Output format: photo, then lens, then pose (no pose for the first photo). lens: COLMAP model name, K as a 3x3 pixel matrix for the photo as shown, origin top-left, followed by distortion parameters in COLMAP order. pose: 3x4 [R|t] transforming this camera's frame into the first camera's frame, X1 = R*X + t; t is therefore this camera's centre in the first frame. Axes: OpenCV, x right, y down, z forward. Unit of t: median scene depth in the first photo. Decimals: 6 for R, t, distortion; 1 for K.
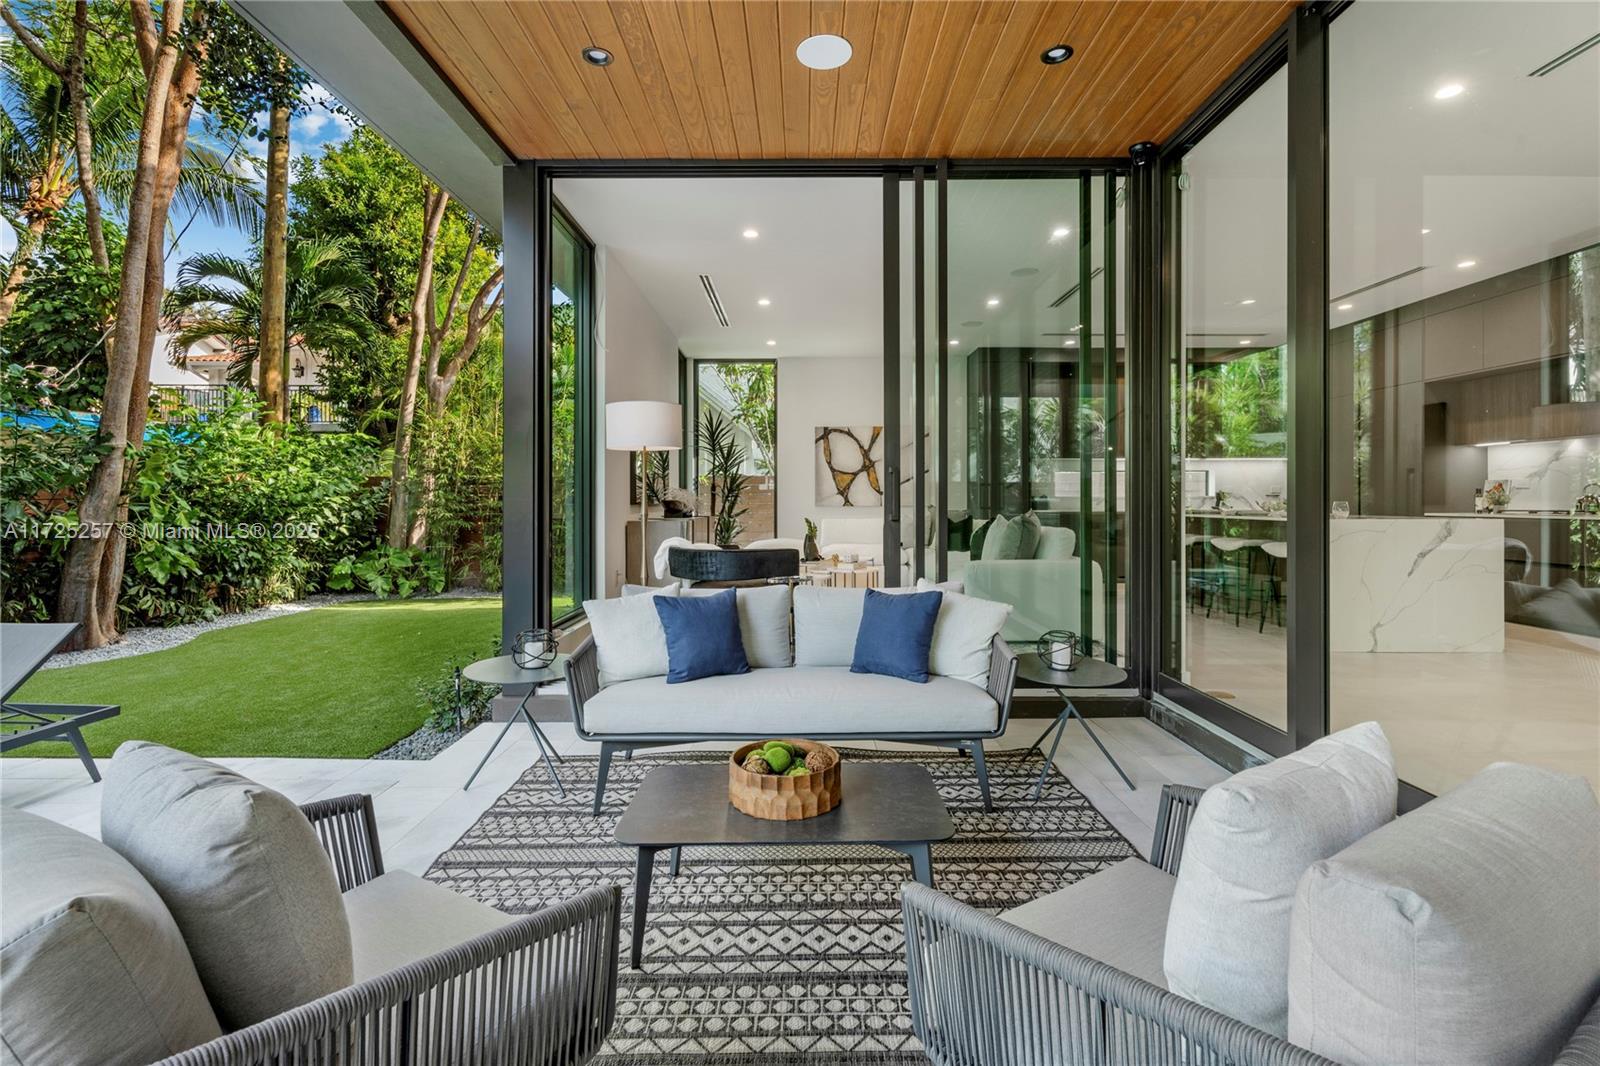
lens RADIAL K [[729.6, 0, 804.7], [0, 729.6, 500.5], [0, 0, 1]] dist [-0.003098, -0.000627]
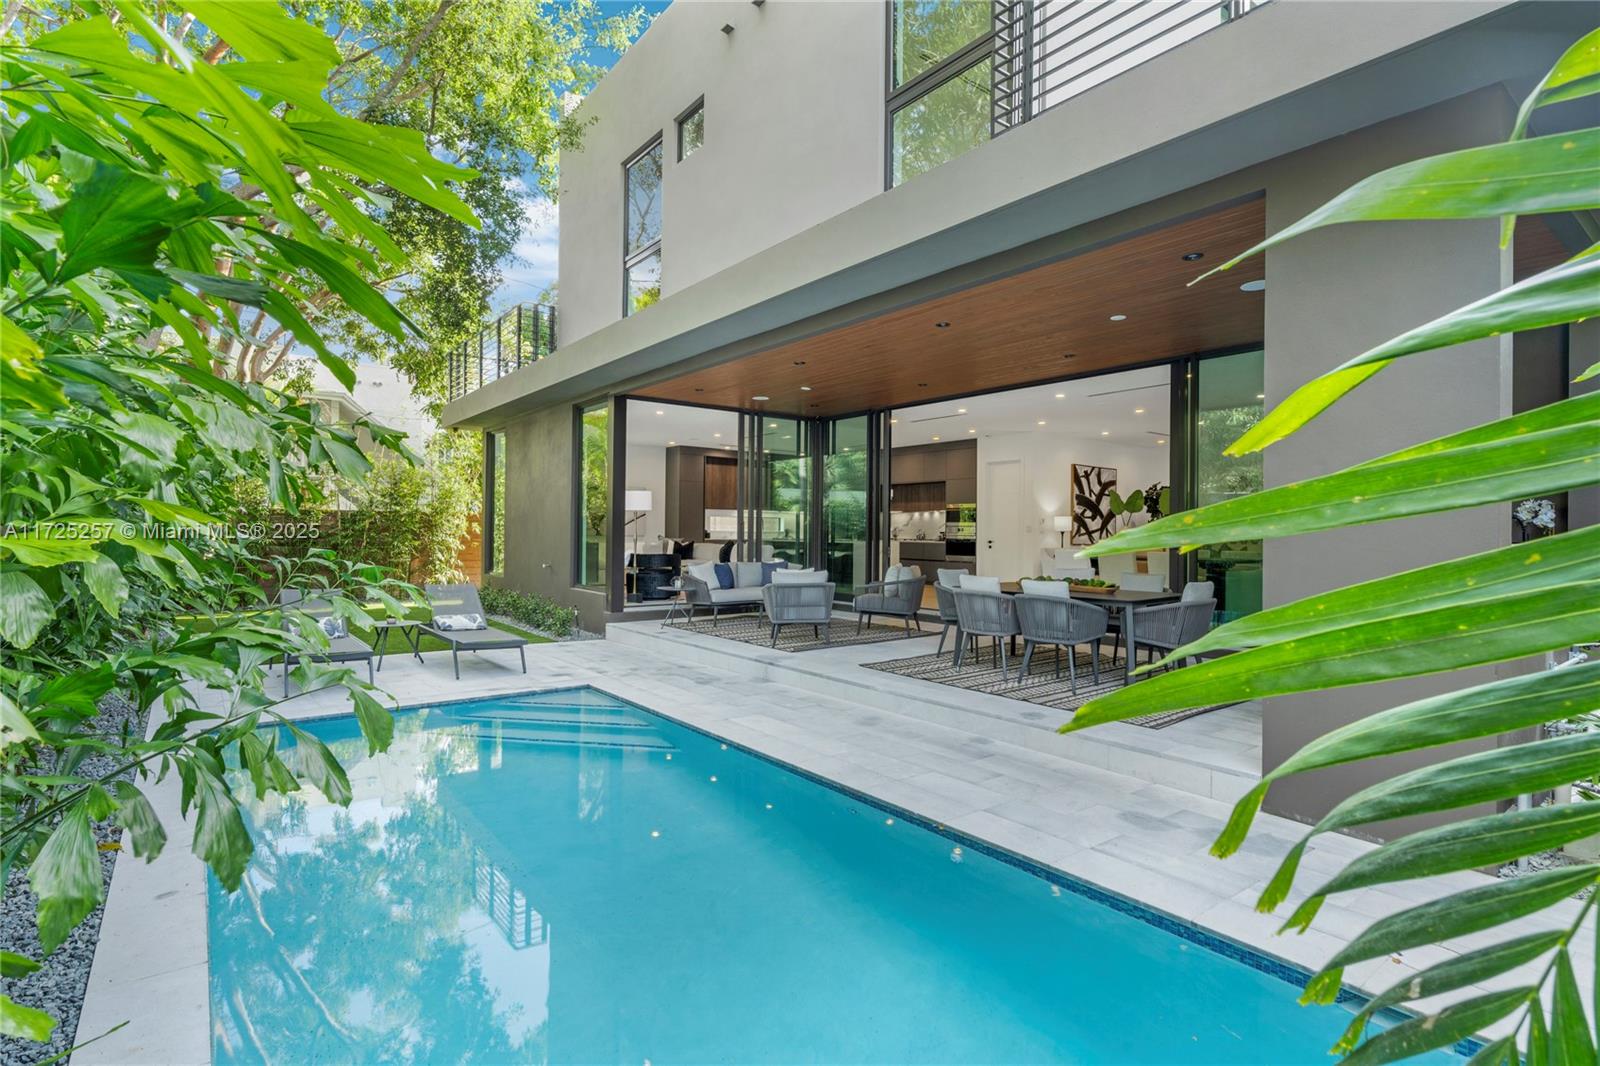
lens RADIAL K [[772.3, 0, 800.0], [0, 772.3, 533.0], [0, 0, 1]] dist [-0.027936, -0.000038]
pose [[0.785438, 0.009456, 0.618868, -0.726138], [-0.011419, 0.999934, -0.000786, -0.001445], [-0.618835, -0.006449, 0.785495, -0.678512]]
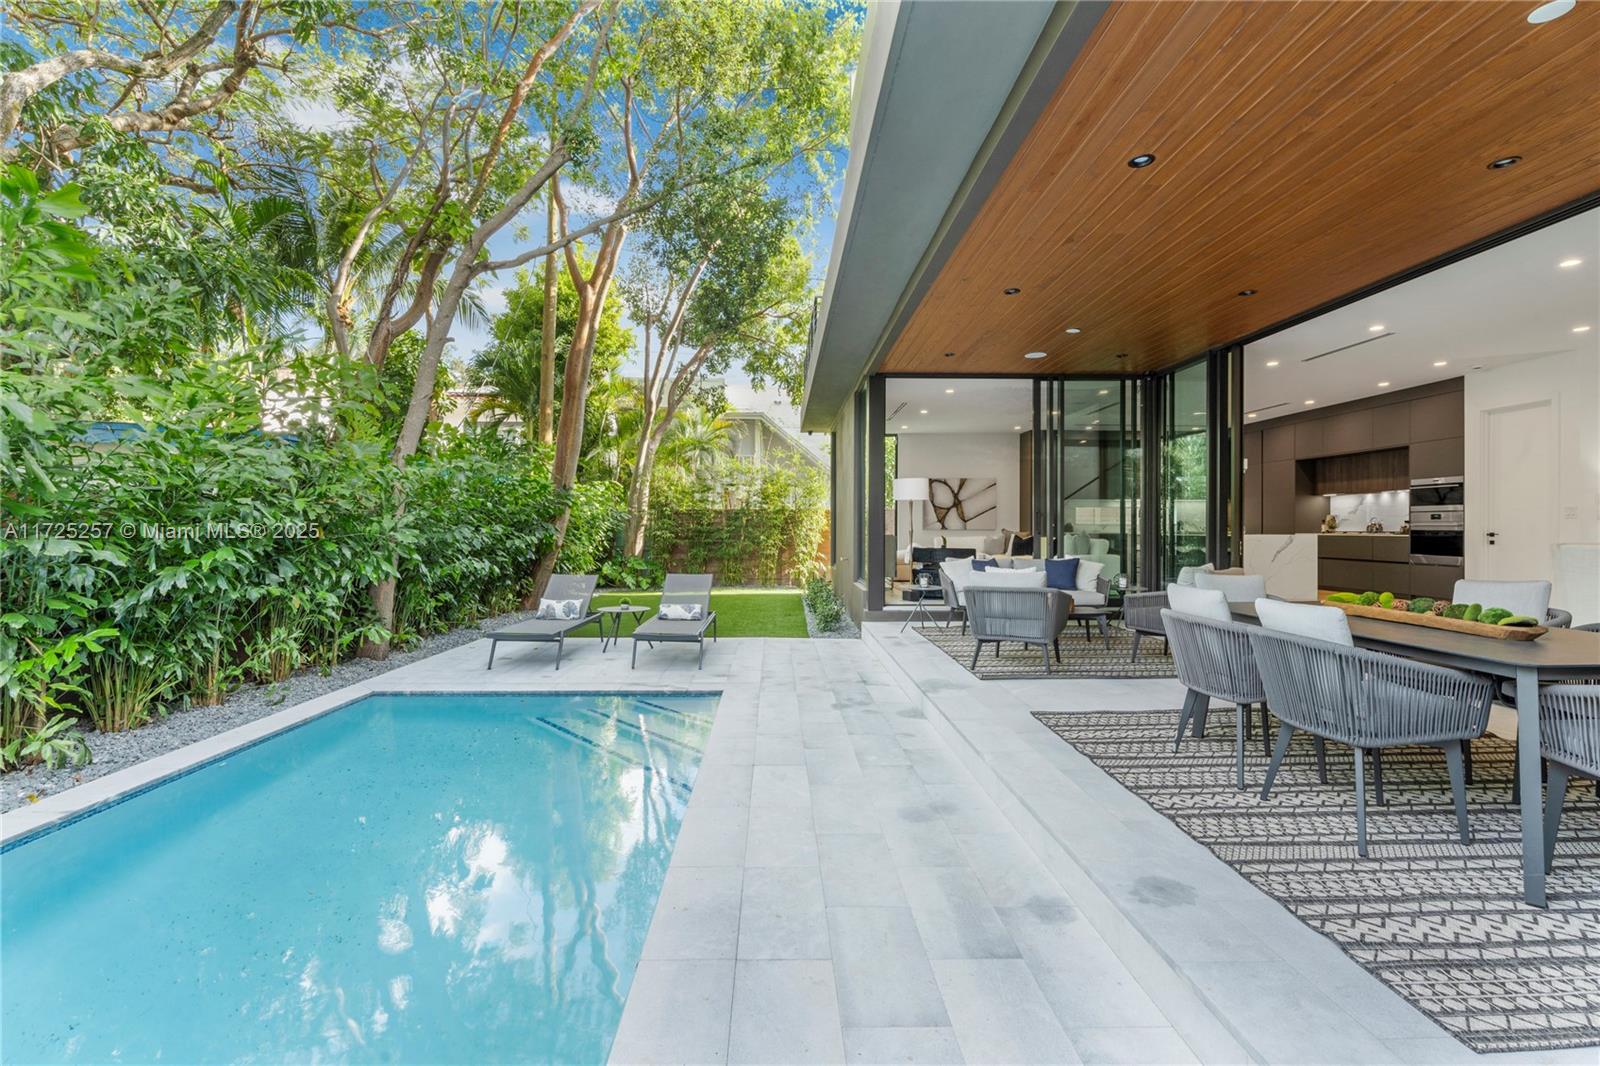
lens RADIAL K [[705.4, 0, 800.0], [0, 705.4, 533.0], [0, 0, 1]] dist [0.001341, 0.000078]
pose [[0.999636, 0.003055, 0.026800, -0.330050], [-0.003245, 0.999970, 0.007053, 0.006505], [-0.026777, -0.007137, 0.999616, -0.568470]]
